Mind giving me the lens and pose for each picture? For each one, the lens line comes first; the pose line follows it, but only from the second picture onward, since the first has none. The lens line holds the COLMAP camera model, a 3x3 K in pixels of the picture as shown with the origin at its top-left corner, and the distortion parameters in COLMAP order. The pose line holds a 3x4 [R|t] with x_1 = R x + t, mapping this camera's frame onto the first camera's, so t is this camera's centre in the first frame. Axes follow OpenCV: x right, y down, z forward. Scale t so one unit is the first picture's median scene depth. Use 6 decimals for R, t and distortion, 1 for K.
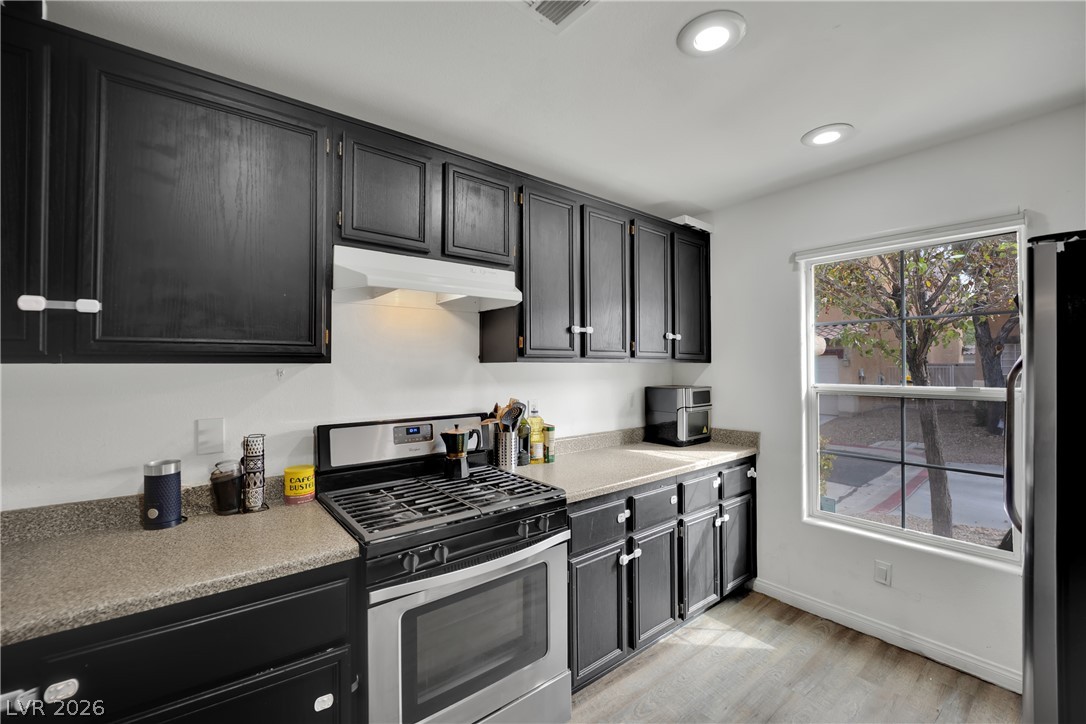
lens RADIAL K [[425.8, 0, 543.0], [0, 425.8, 362.0], [0, 0, 1]] dist [-0.029588, 0.000035]
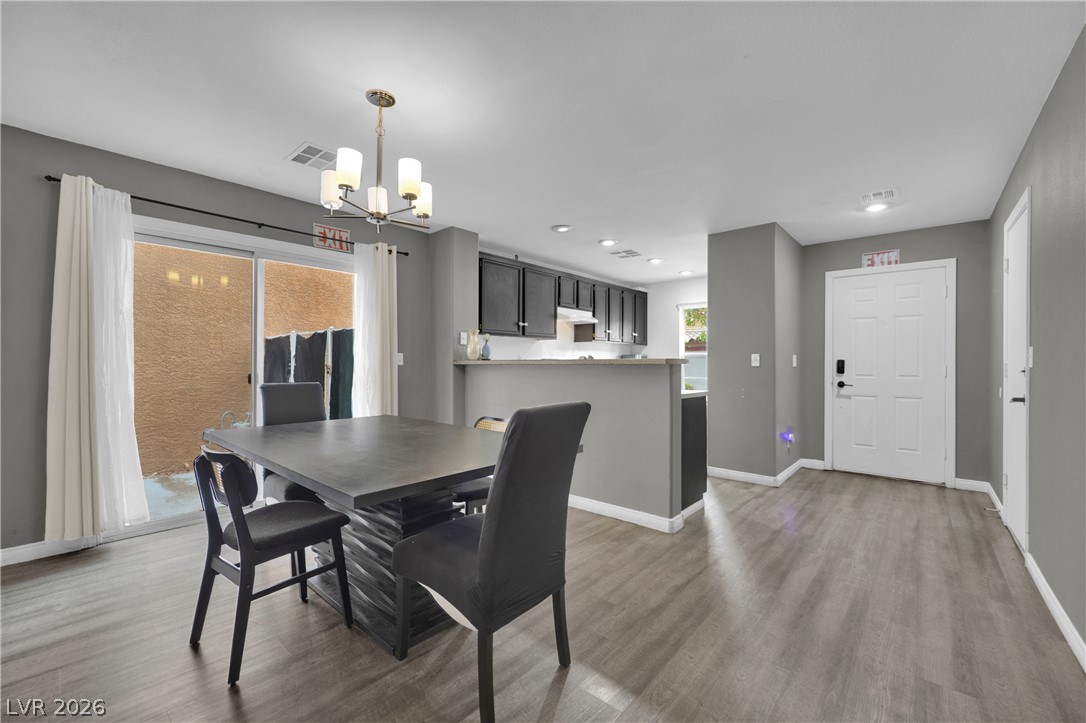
lens RADIAL K [[444.1, 0, 540.6], [0, 444.1, 363.5], [0, 0, 1]] dist [-0.013930, 0.000011]
pose [[0.979674, 0.008772, 0.200405, -1.071995], [-0.011980, 0.999819, 0.014801, 0.115243], [-0.200239, -0.016901, 0.979601, -2.077742]]
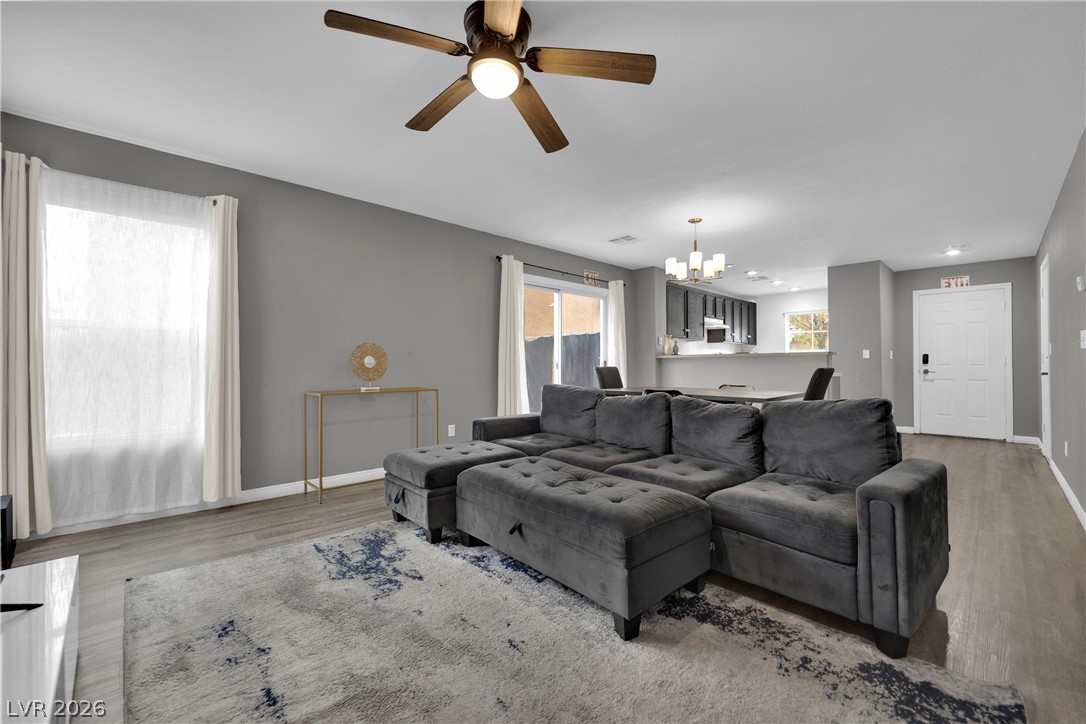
lens RADIAL K [[450.5, 0, 540.8], [0, 450.5, 361.0], [0, 0, 1]] dist [-0.016713, -0.000050]
pose [[0.992476, 0.006545, 0.122264, -2.329647], [-0.007226, 0.999961, 0.005128, 0.169212], [-0.122226, -0.005973, 0.992484, -3.068087]]
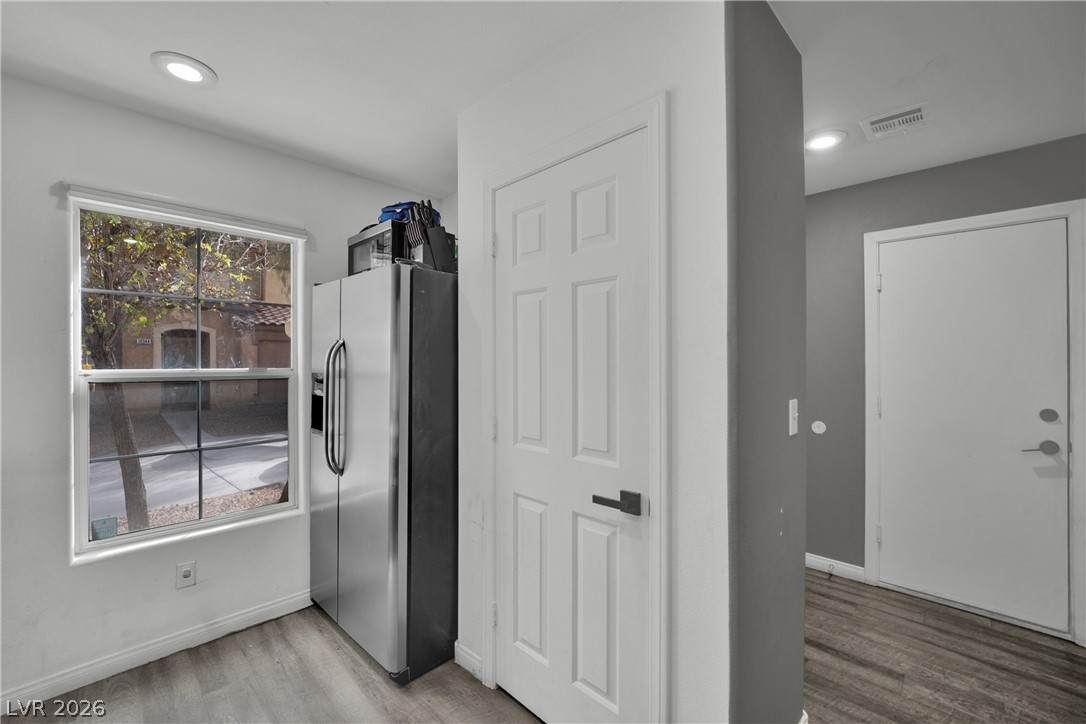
lens RADIAL K [[446.5, 0, 524.0], [0, 446.5, 358.7], [0, 0, 1]] dist [-0.015890, -0.000046]
pose [[-0.113287, 0.009464, 0.993517, -0.255318], [-0.016109, 0.999806, -0.011361, 0.033856], [-0.993432, -0.017292, -0.113113, 0.413707]]
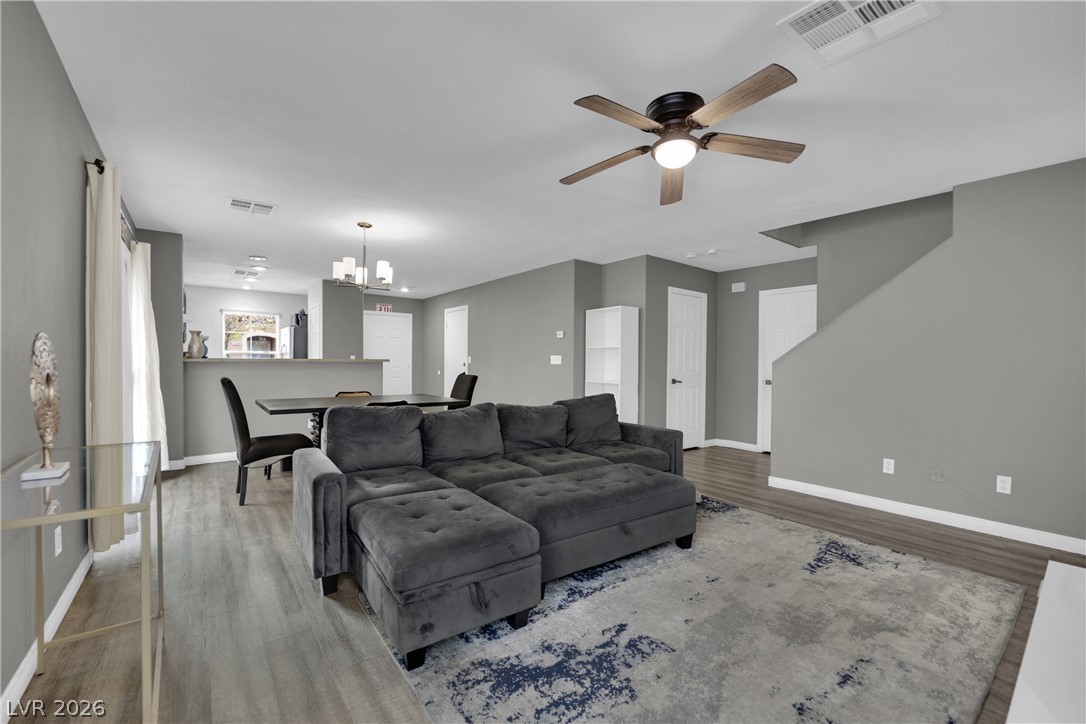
lens RADIAL K [[444.1, 0, 540.6], [0, 444.1, 364.0], [0, 0, 1]] dist [-0.013930, 0.000011]
pose [[-0.012772, 0.001740, 0.999917, -3.479856], [-0.022217, 0.999751, -0.002023, 0.130516], [-0.999672, -0.022241, -0.012731, -1.726676]]
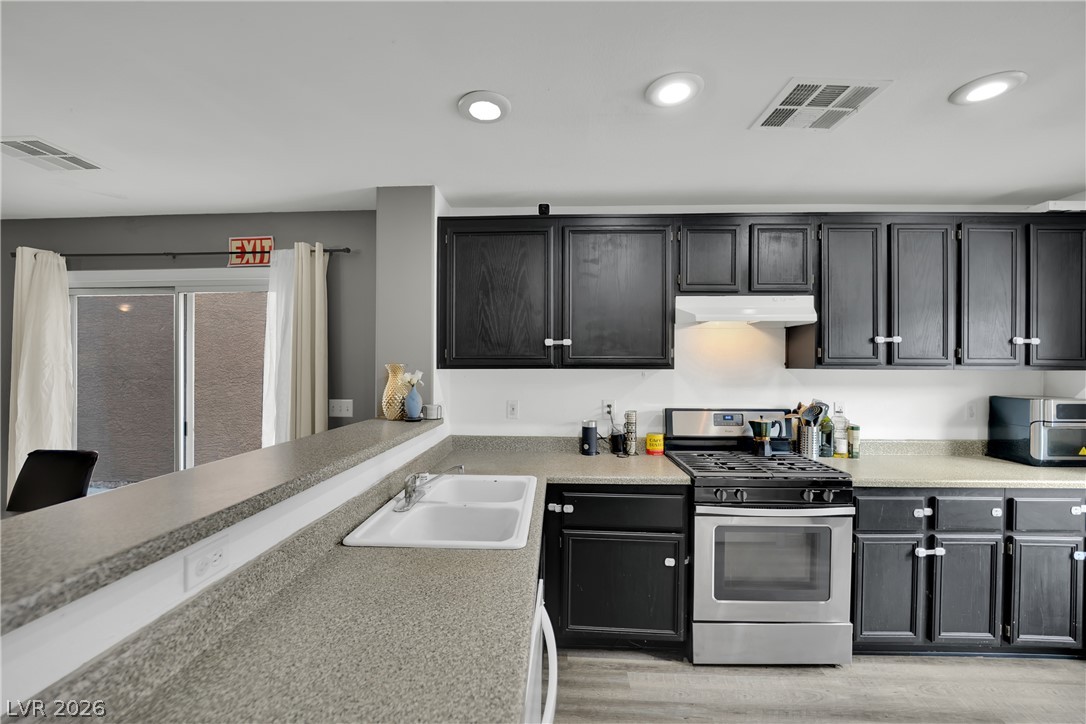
lens RADIAL K [[445.0, 0, 551.9], [0, 445.0, 360.7], [0, 0, 1]] dist [-0.020280, -0.000242]
pose [[0.760013, 0.007106, -0.649869, 0.187735], [-0.000004, 0.999940, 0.010929, -0.037973], [0.649908, -0.008304, 0.759968, -0.454842]]
